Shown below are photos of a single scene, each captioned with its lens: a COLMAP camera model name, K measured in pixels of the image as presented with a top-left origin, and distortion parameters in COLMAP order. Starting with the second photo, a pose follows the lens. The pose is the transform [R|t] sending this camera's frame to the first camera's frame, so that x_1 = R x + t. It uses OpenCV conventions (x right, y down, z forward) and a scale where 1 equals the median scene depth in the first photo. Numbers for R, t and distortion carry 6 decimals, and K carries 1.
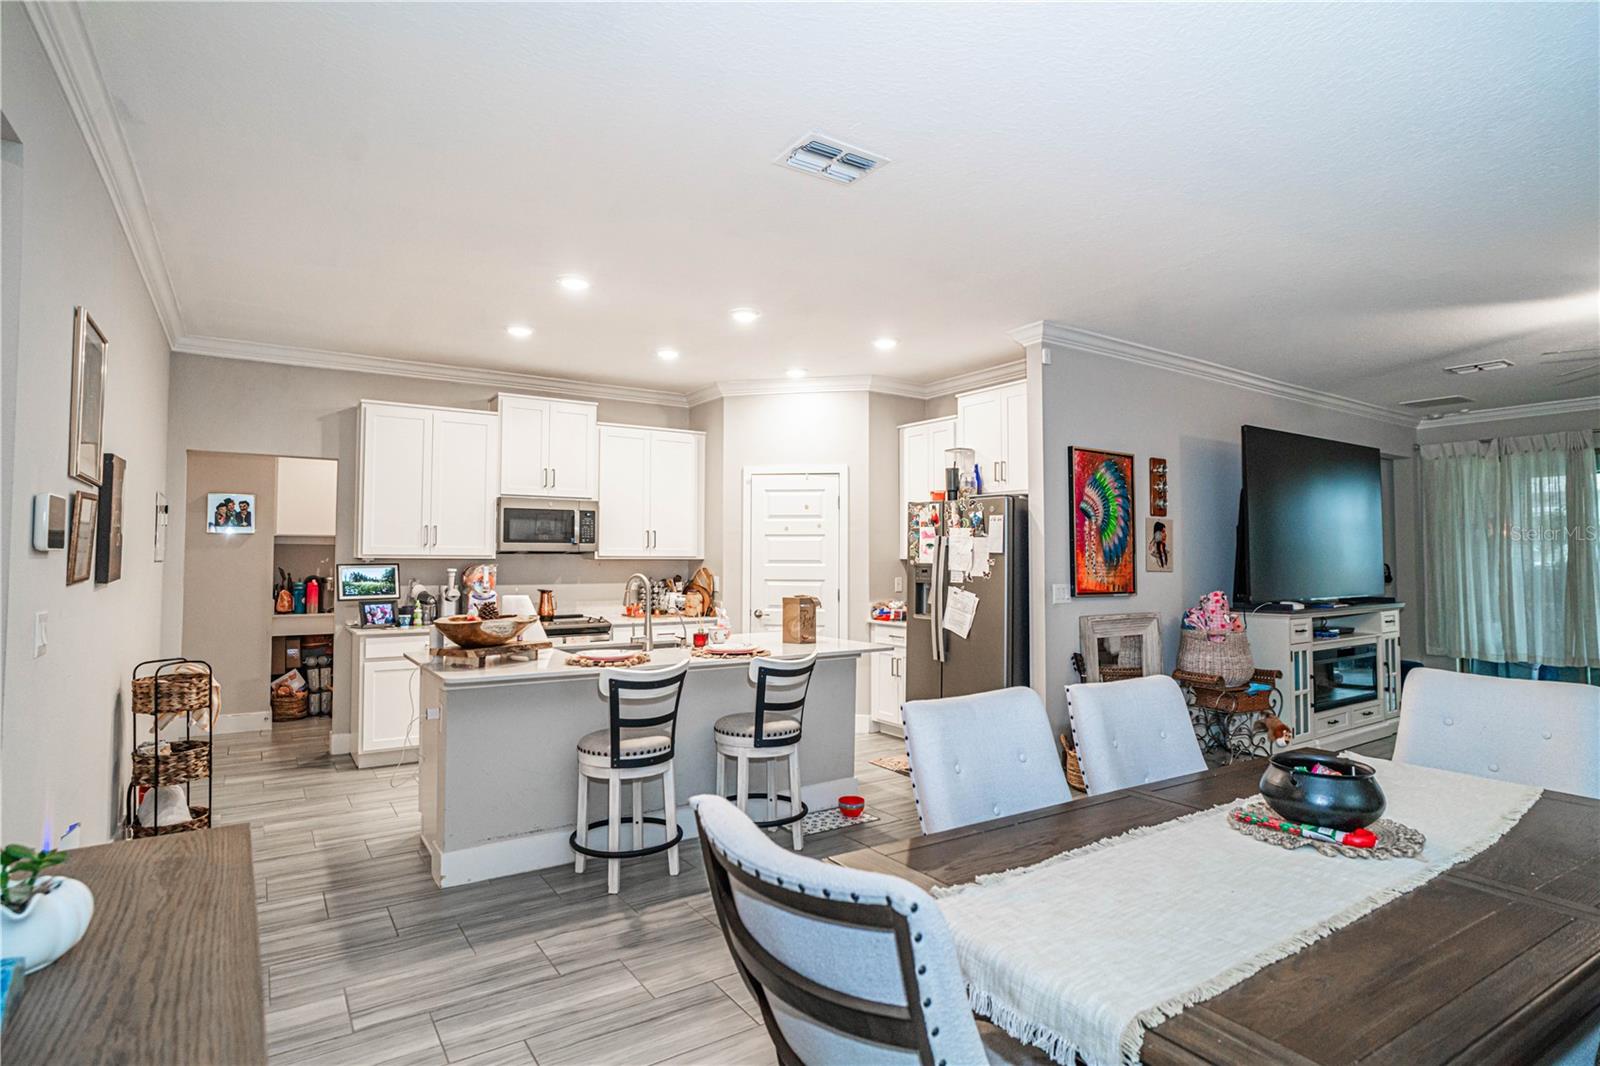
lens RADIAL K [[830.6, 0, 793.2], [0, 830.6, 528.6], [0, 0, 1]] dist [-0.045481, 0.027224]
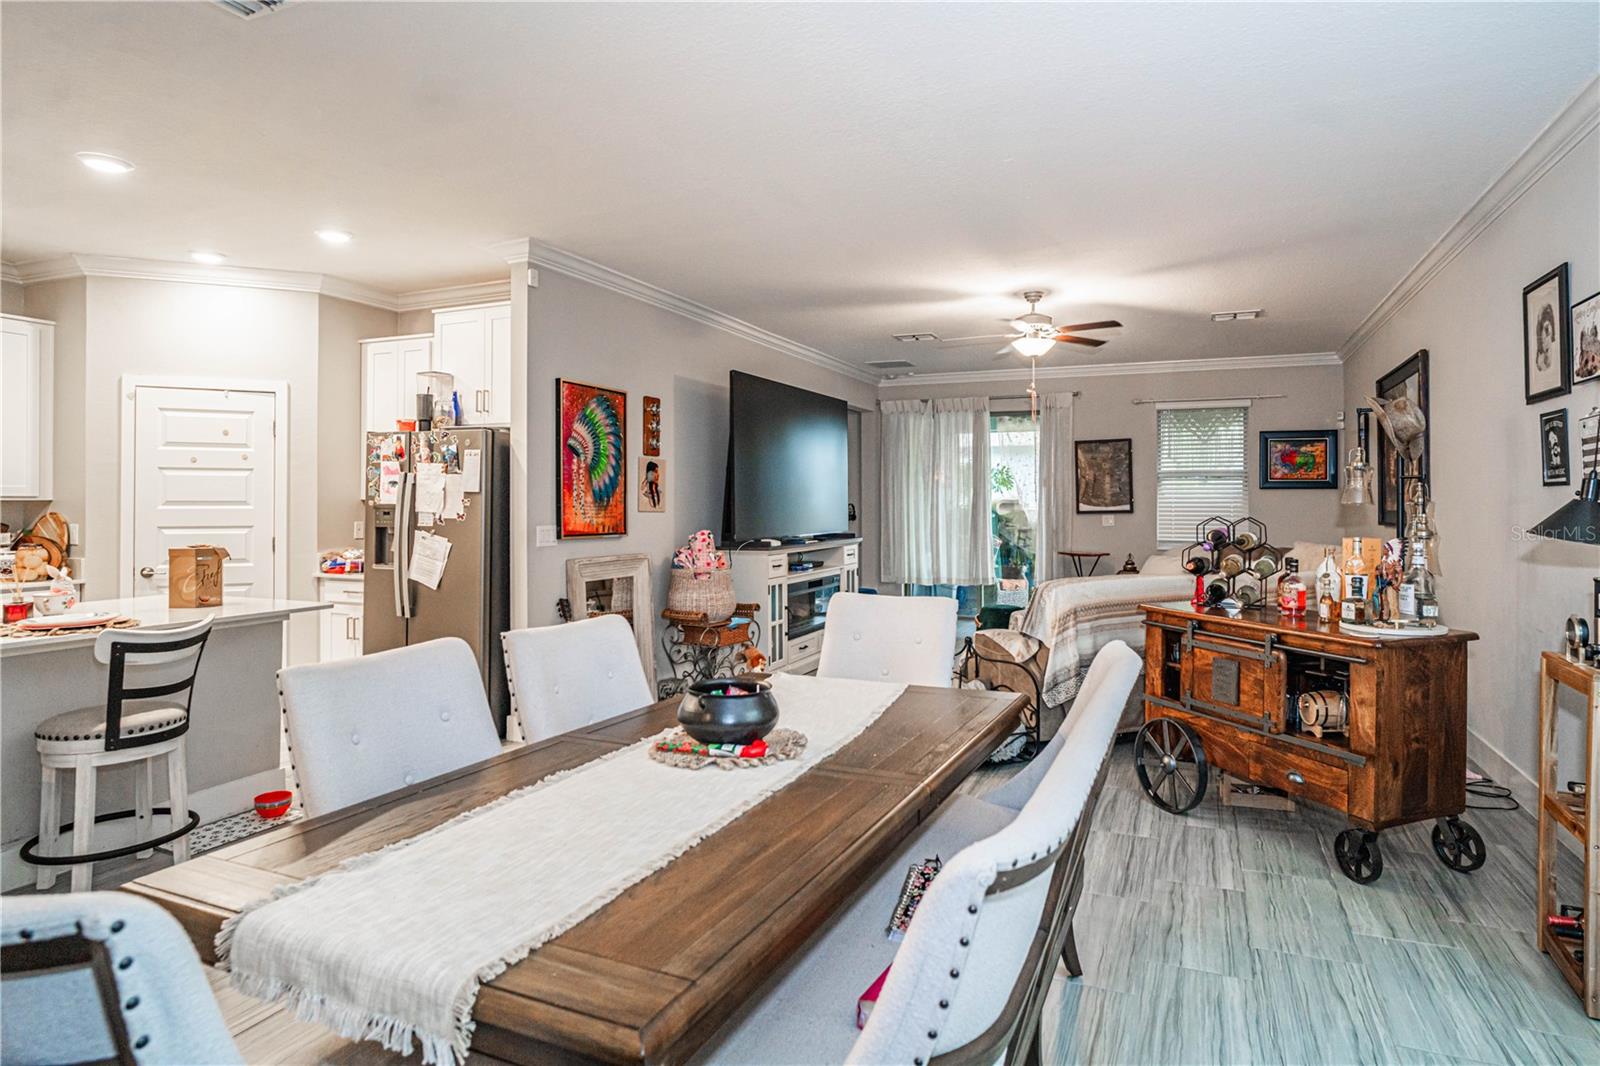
lens RADIAL K [[884.6, 0, 854.8], [0, 884.6, 498.6], [0, 0, 1]] dist [-0.038492, 0.023475]
pose [[0.821245, -0.000422, 0.570576, 0.040097], [-0.018389, 0.999461, 0.027207, 0.002869], [-0.570280, -0.032836, 0.820794, -0.010897]]
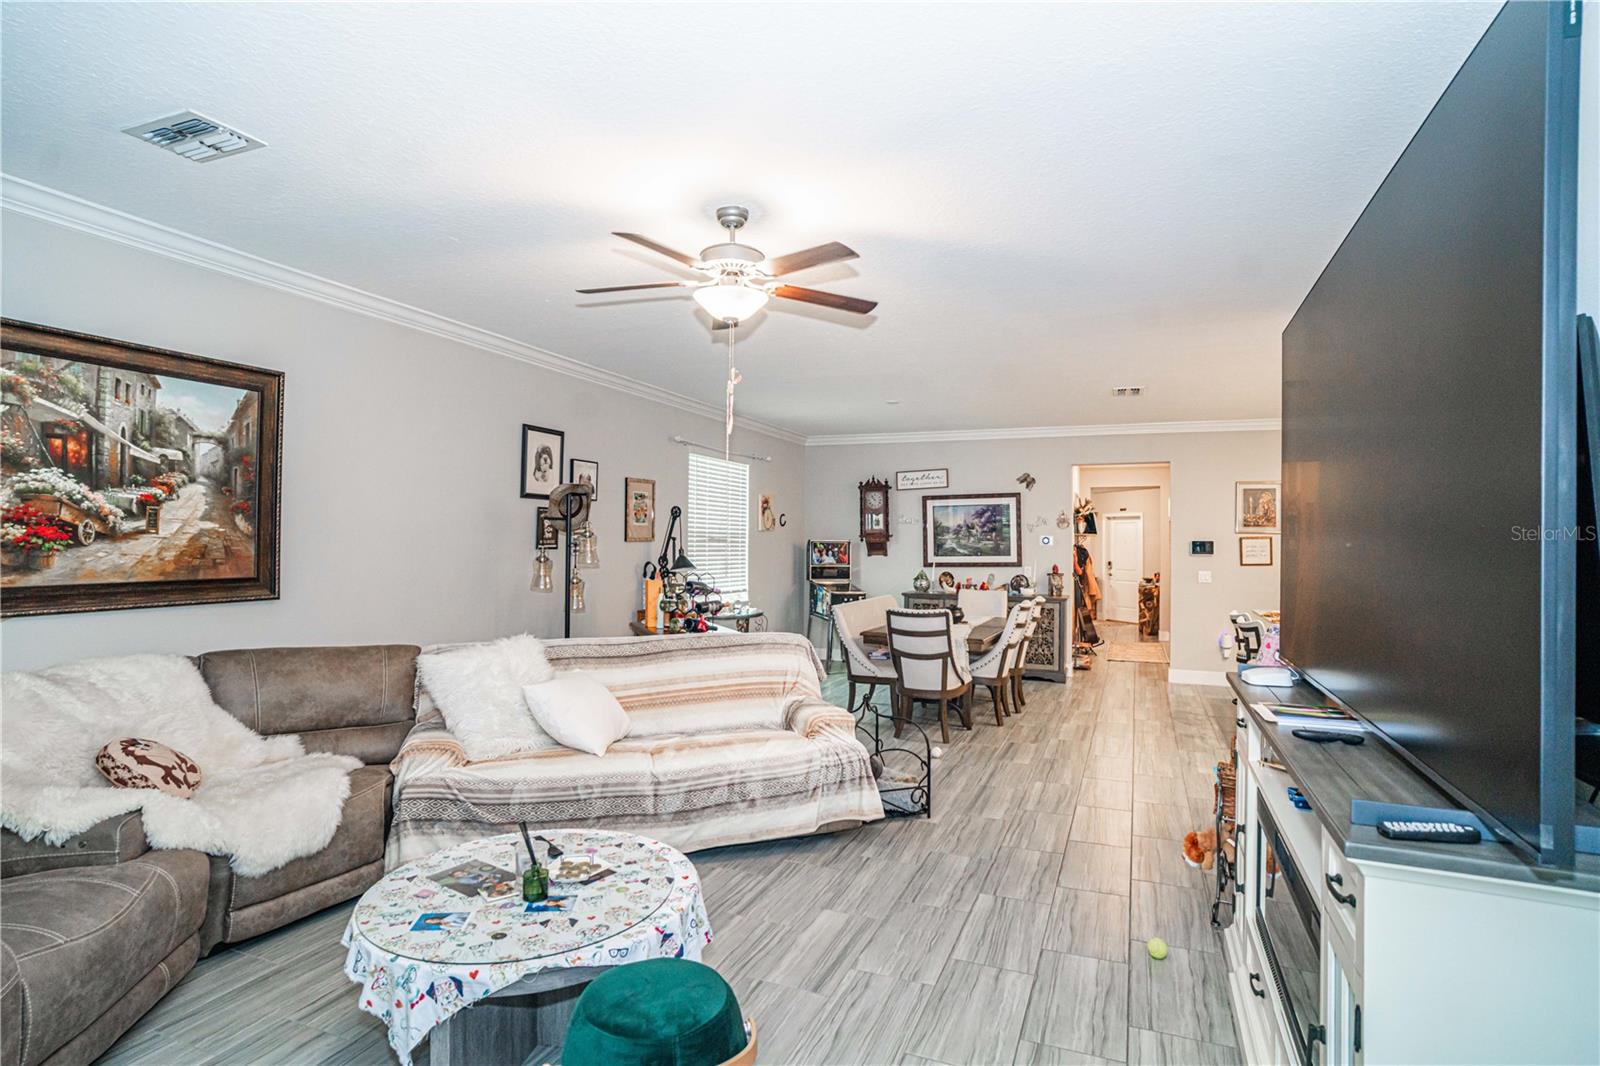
lens RADIAL K [[830.6, 0, 800.5], [0, 830.6, 527.2], [0, 0, 1]] dist [-0.045481, 0.027224]
pose [[-0.830989, -0.019940, -0.555932, 1.144779], [0.008930, 0.998751, -0.049170, 0.027839], [0.556218, -0.045824, -0.829772, 1.291521]]
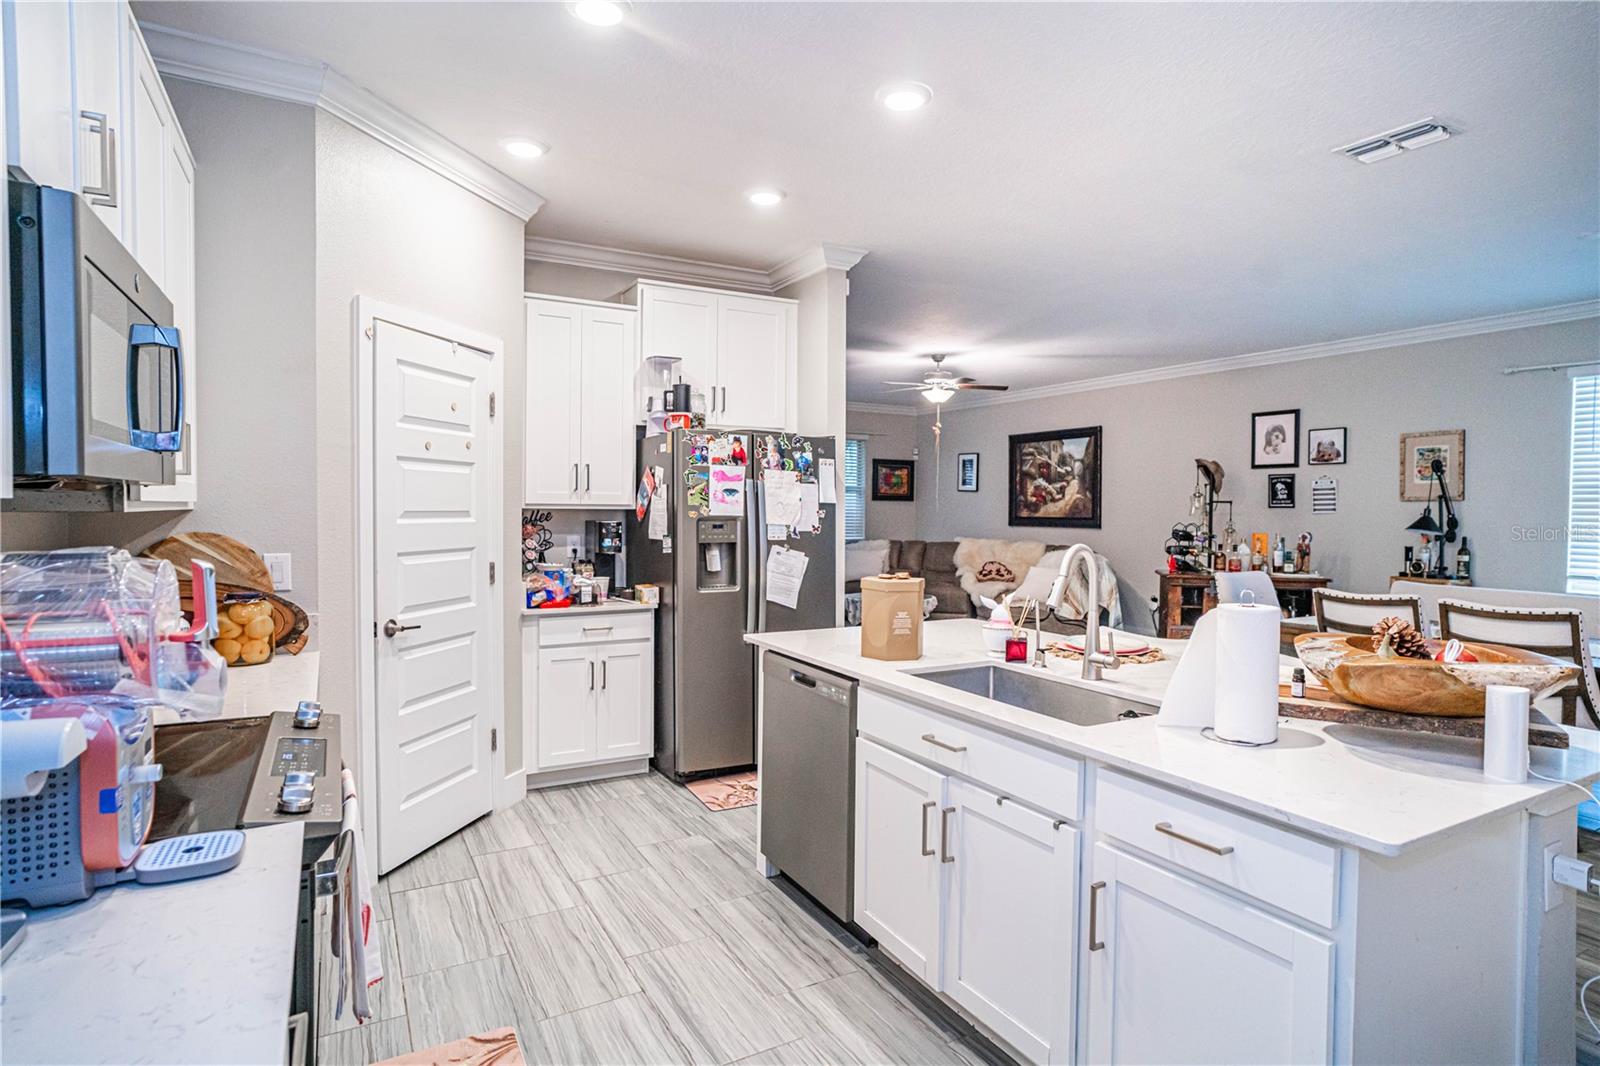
lens RADIAL K [[830.6, 0, 808.4], [0, 830.6, 532.0], [0, 0, 1]] dist [-0.045481, 0.027224]
pose [[0.080982, -0.032270, 0.996193, -0.561451], [-0.044722, 0.998352, 0.035975, 0.026695], [-0.995712, -0.047465, 0.079406, 0.872481]]
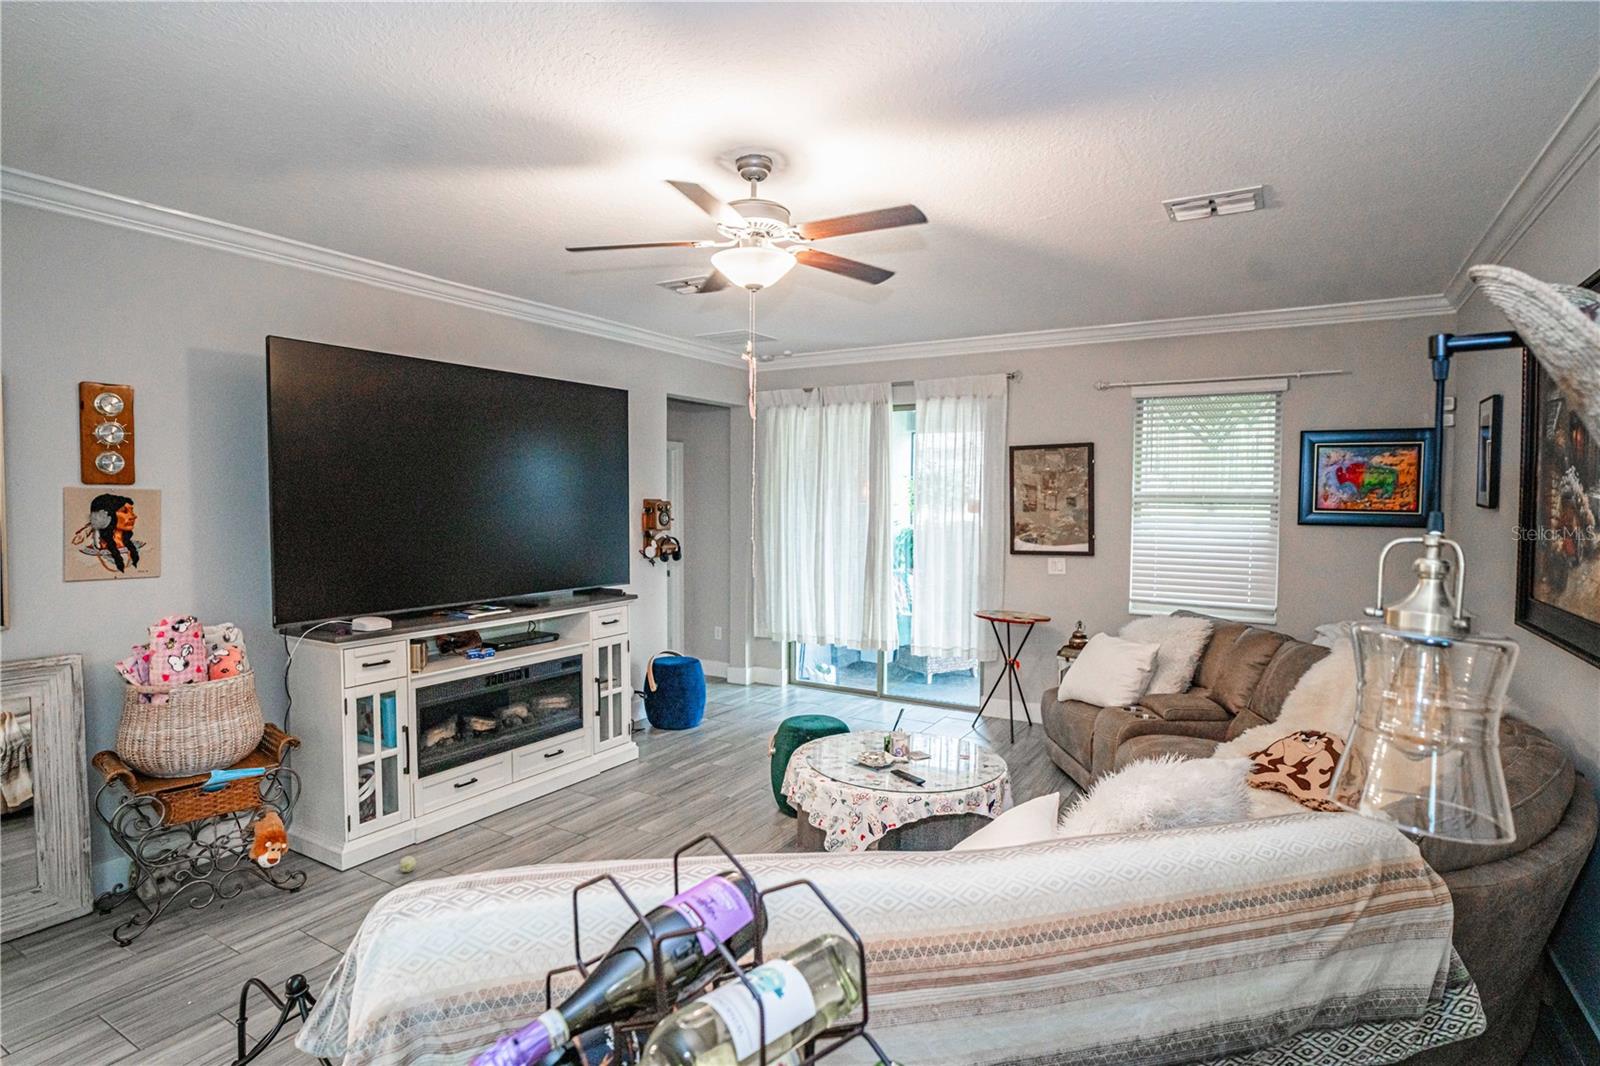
lens RADIAL K [[830.6, 0, 805.0], [0, 830.6, 533.9], [0, 0, 1]] dist [-0.045481, 0.027224]
pose [[0.907017, -0.015837, 0.420795, 0.663924], [-0.019794, 0.996584, 0.080174, -0.037272], [-0.420628, -0.081048, 0.903606, 0.277944]]
